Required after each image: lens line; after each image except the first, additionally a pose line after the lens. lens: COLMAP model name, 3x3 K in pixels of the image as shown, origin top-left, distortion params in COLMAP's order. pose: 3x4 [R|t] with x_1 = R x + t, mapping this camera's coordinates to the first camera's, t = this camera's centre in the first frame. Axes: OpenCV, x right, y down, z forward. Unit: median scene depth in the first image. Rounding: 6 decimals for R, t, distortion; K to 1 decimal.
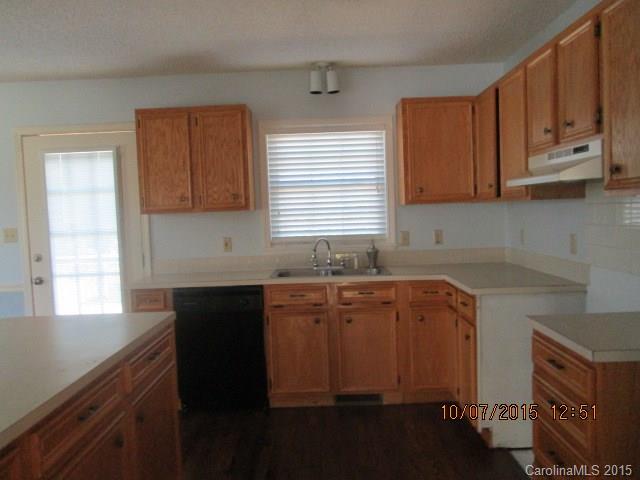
lens RADIAL K [[539.4, 0, 322.5], [0, 539.4, 235.4], [0, 0, 1]] dist [-0.044157, 0.042816]
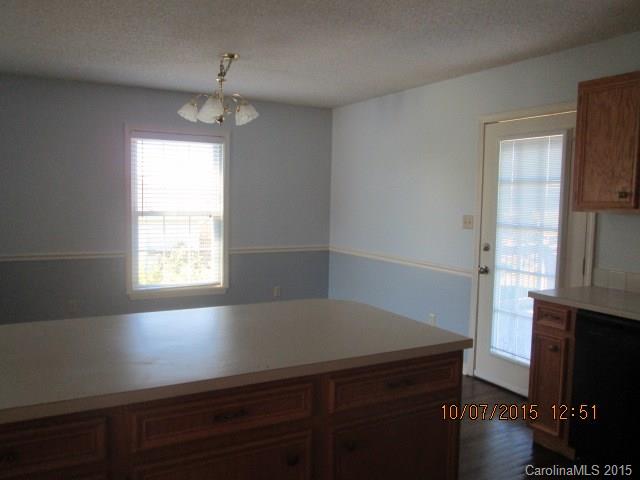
lens RADIAL K [[539.4, 0, 320.3], [0, 539.4, 238.1], [0, 0, 1]] dist [-0.044157, 0.042816]
pose [[0.503672, 0.113391, -0.856421, 0.164638], [-0.083176, 0.993108, 0.082572, -0.031695], [0.859881, 0.029644, 0.509632, 0.234258]]
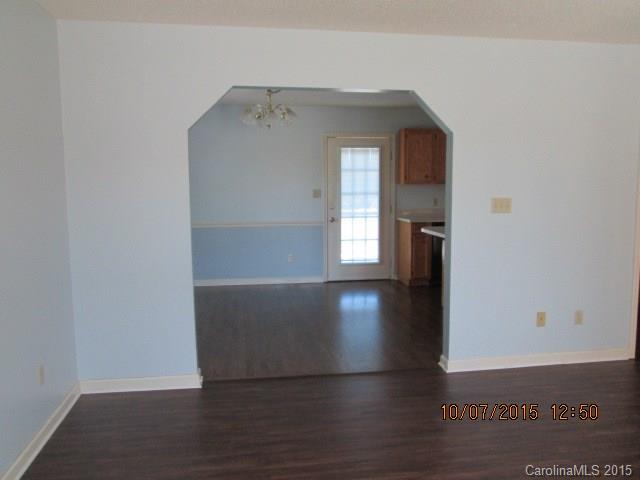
lens RADIAL K [[539.4, 0, 319.6], [0, 539.4, 240.2], [0, 0, 1]] dist [-0.044157, 0.042816]
pose [[0.987064, 0.013692, 0.159744, -0.875096], [-0.023112, 0.998092, 0.057260, 0.052058], [-0.158655, -0.060211, 0.985496, -0.778445]]
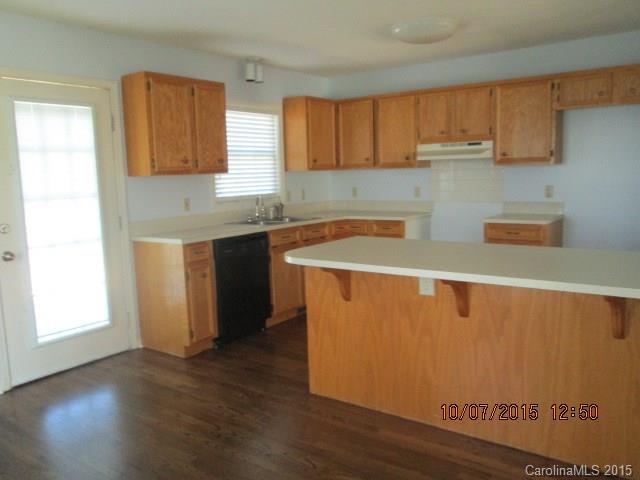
lens RADIAL K [[539.4, 0, 319.4], [0, 539.4, 237.4], [0, 0, 1]] dist [-0.044157, 0.042816]
pose [[0.573522, -0.080792, 0.815196, -0.941657], [0.049276, 0.996725, 0.064115, 0.027447], [-0.817707, 0.003398, 0.575625, 0.138588]]
